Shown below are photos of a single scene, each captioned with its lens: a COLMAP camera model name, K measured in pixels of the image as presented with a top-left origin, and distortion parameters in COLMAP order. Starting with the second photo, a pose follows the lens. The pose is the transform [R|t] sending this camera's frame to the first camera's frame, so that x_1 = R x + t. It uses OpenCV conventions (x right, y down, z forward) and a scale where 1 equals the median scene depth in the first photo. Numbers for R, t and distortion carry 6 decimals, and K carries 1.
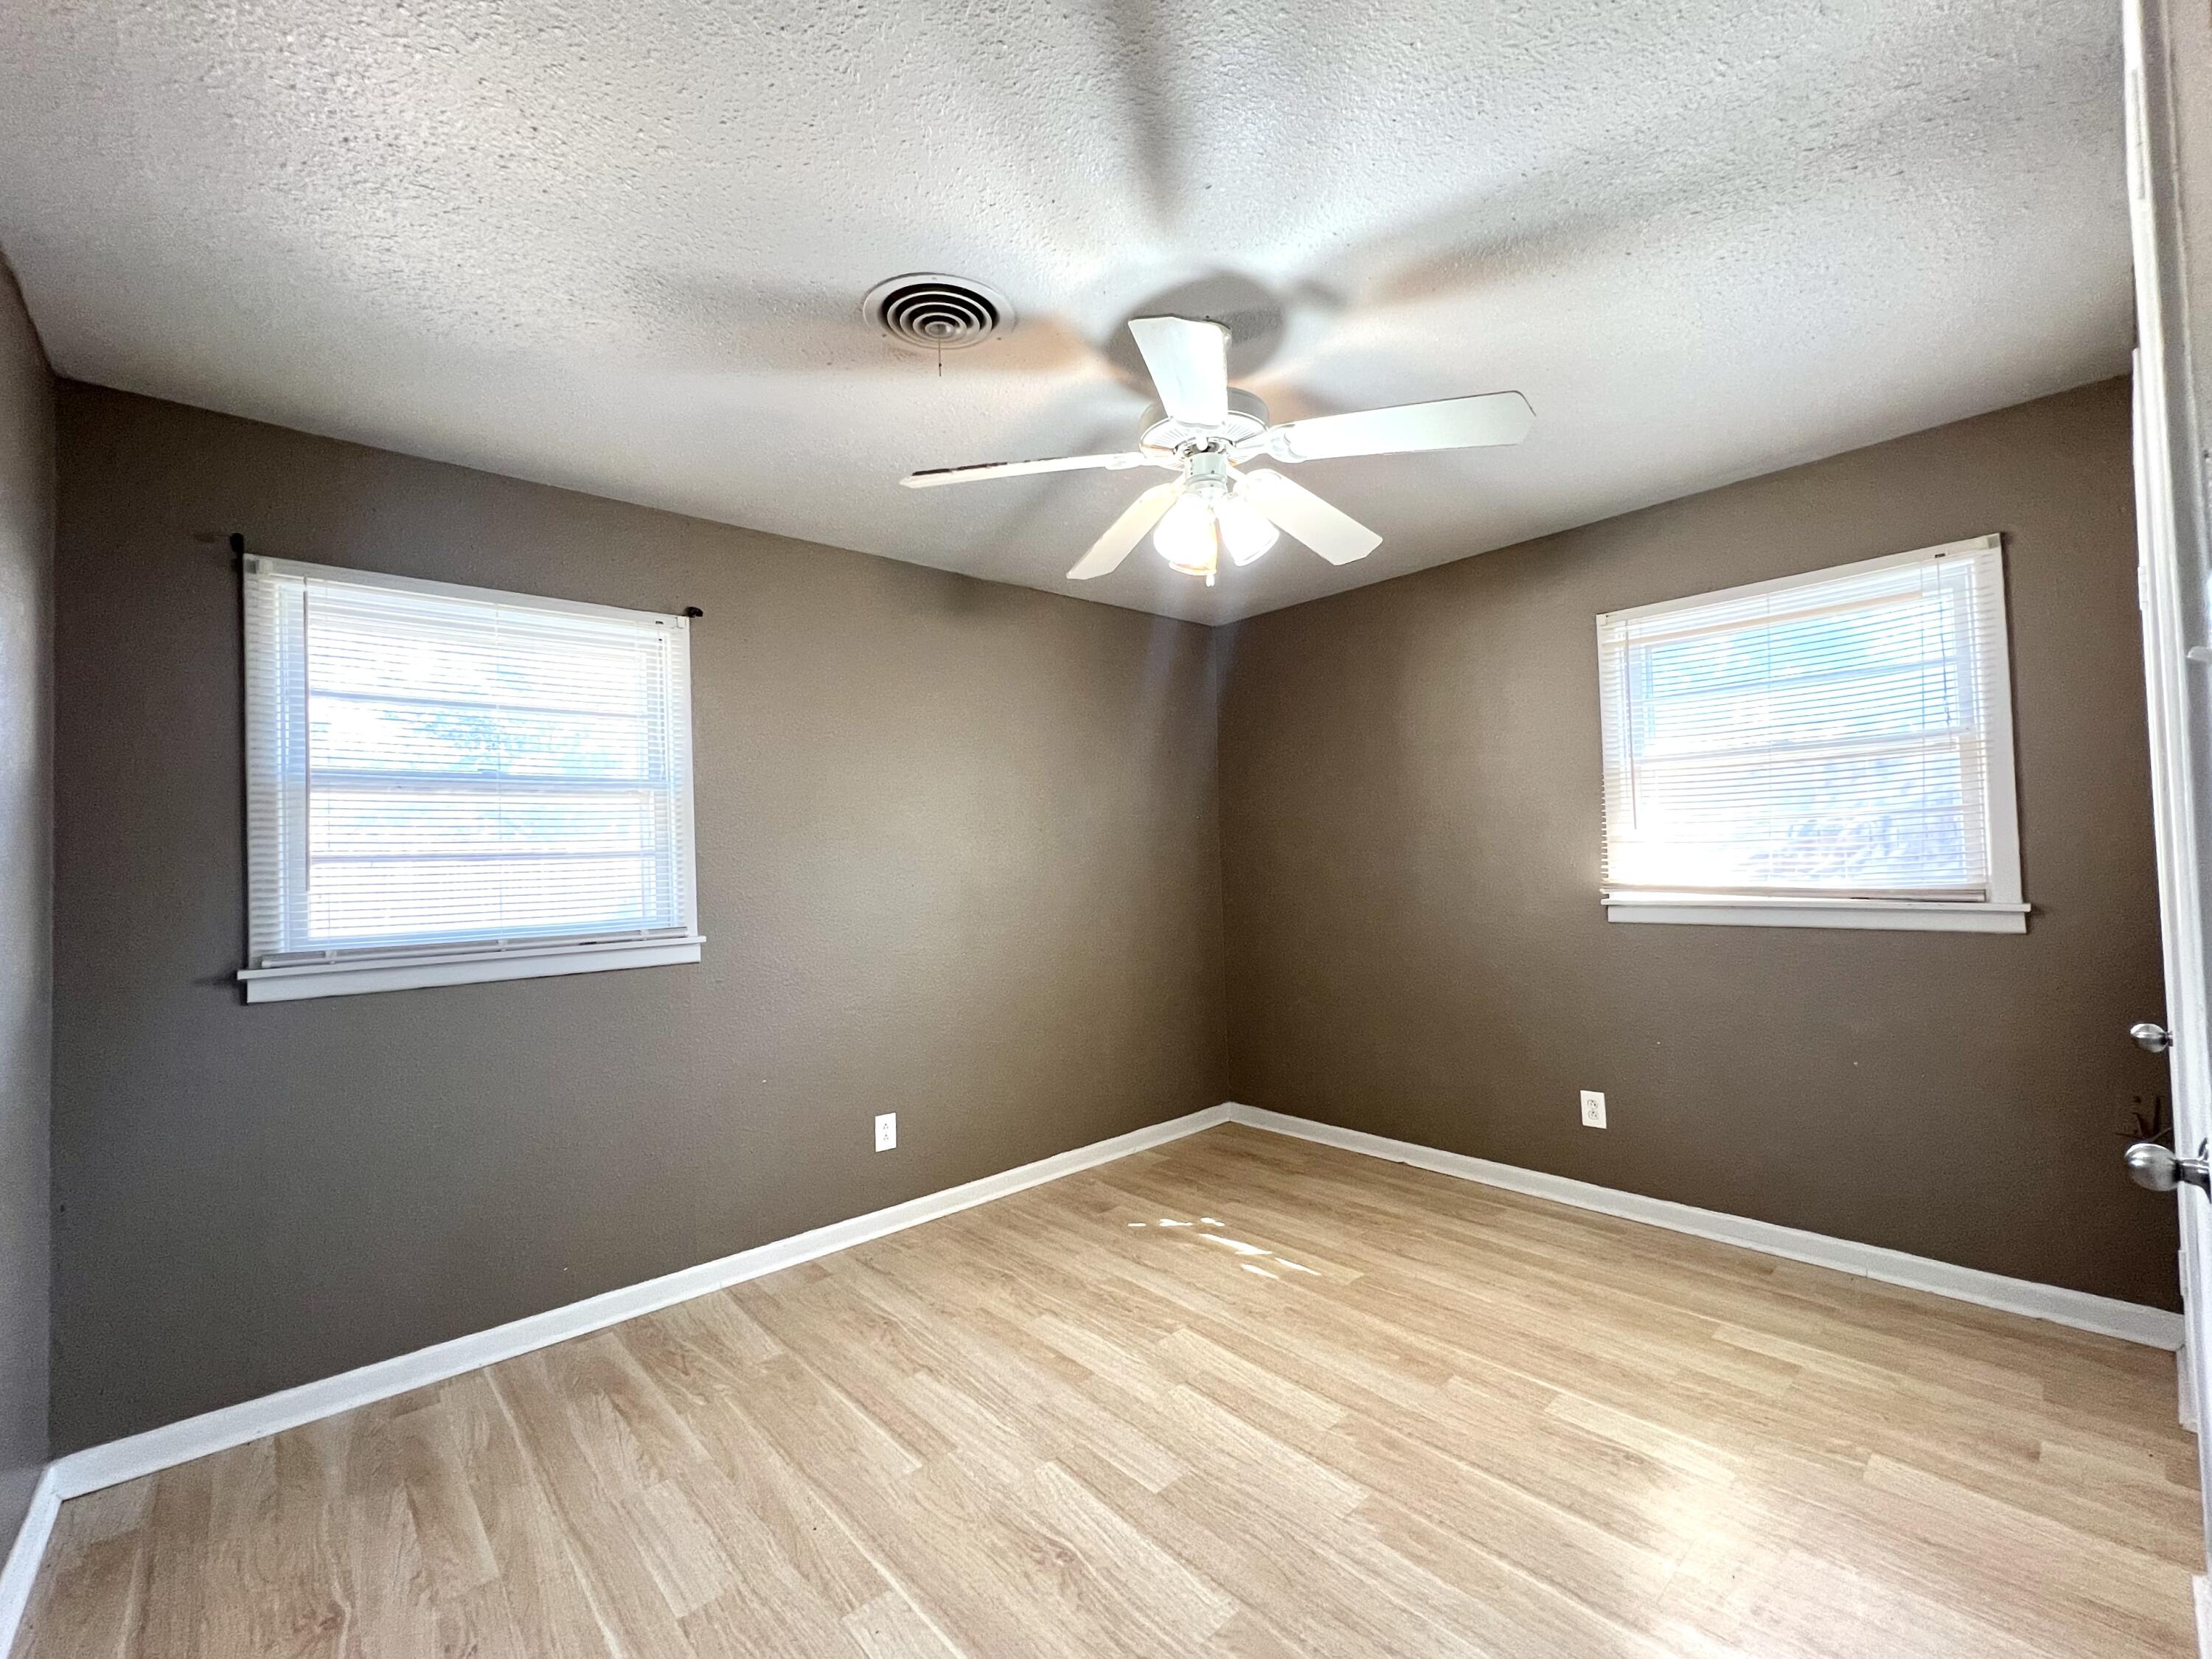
lens RADIAL K [[882.8, 0, 1104.8], [0, 882.8, 842.8], [0, 0, 1]] dist [-0.000372, 0.000501]
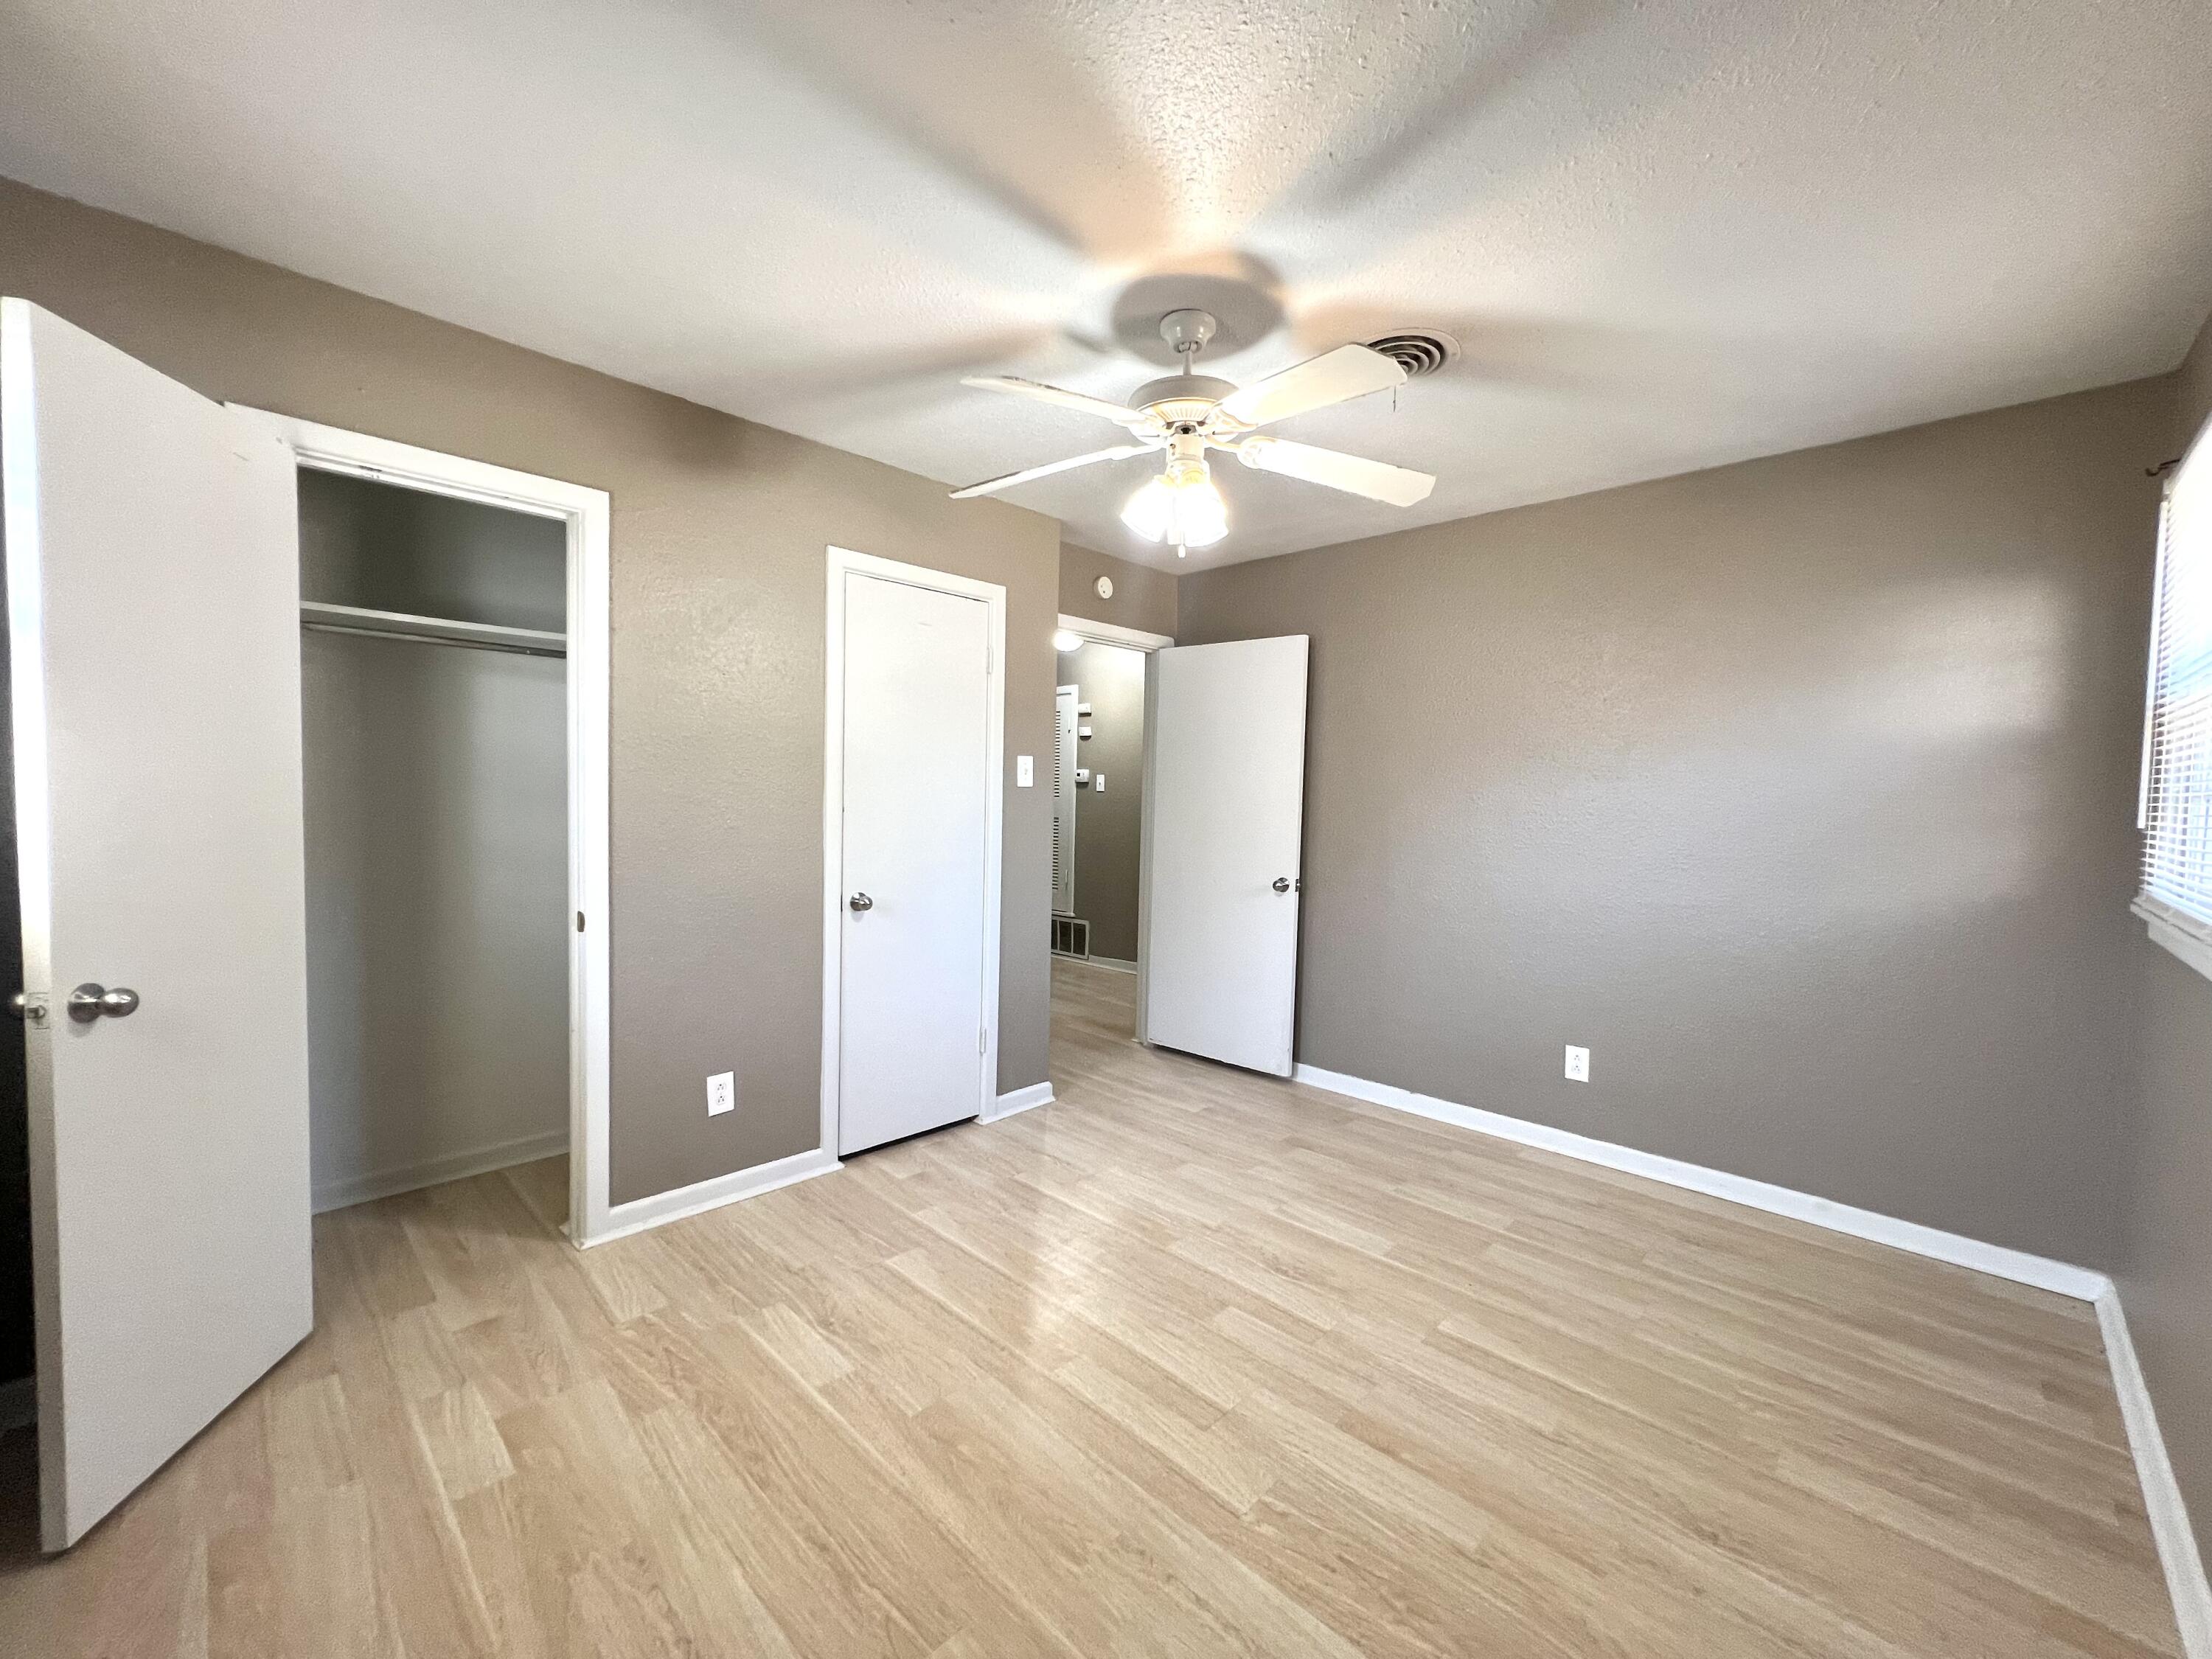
lens RADIAL K [[882.8, 0, 1116.0], [0, 882.8, 806.8], [0, 0, 1]] dist [-0.000372, 0.000501]
pose [[-0.995831, 0.014570, -0.090042, 0.278179], [0.012552, 0.999658, 0.022937, -0.000817], [0.090345, 0.021711, -0.995674, 1.919169]]
